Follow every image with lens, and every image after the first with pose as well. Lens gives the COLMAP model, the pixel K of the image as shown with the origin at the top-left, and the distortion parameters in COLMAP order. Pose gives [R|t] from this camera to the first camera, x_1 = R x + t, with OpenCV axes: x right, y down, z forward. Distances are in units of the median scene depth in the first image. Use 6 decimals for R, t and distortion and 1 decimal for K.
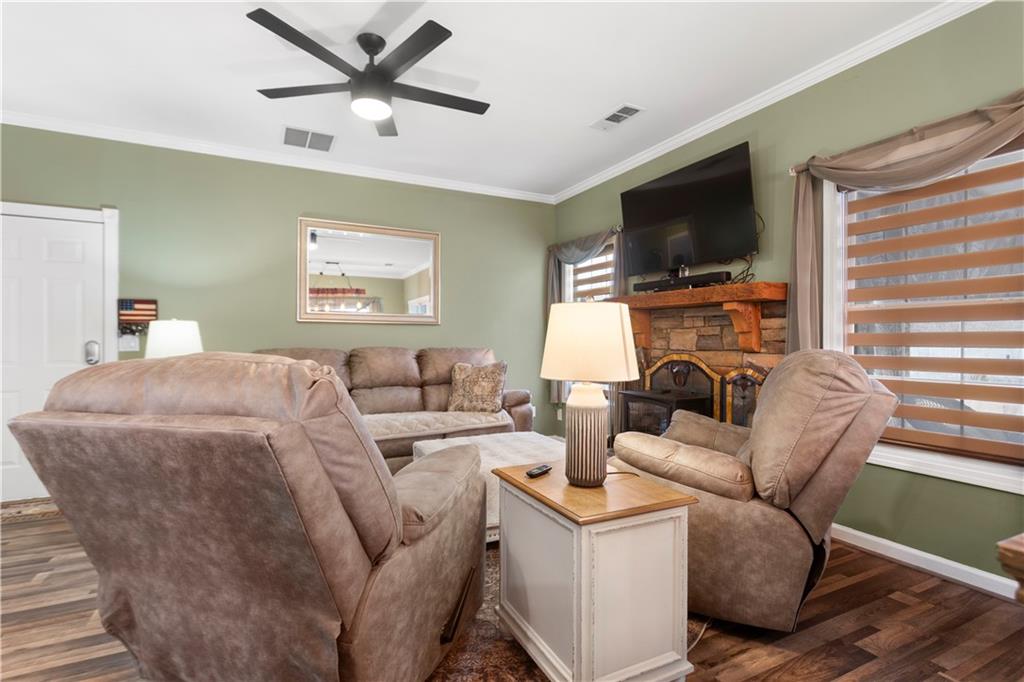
lens RADIAL K [[488.2, 0, 512.0], [0, 488.2, 341.0], [0, 0, 1]] dist [0.000736, 0.000681]
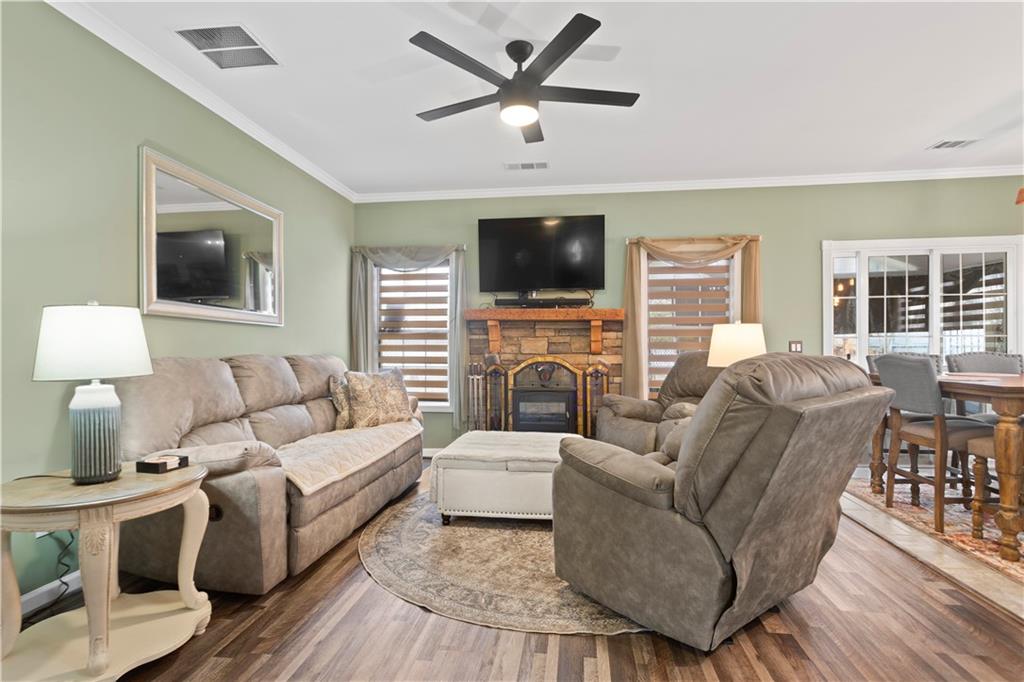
lens RADIAL K [[502.9, 0, 506.6], [0, 502.9, 351.3], [0, 0, 1]] dist [0.000808, 0.000597]
pose [[0.565567, -0.006092, 0.824680, -0.977414], [0.002948, 0.999981, 0.005366, 0.005200], [-0.824697, -0.000604, 0.565575, 0.365899]]
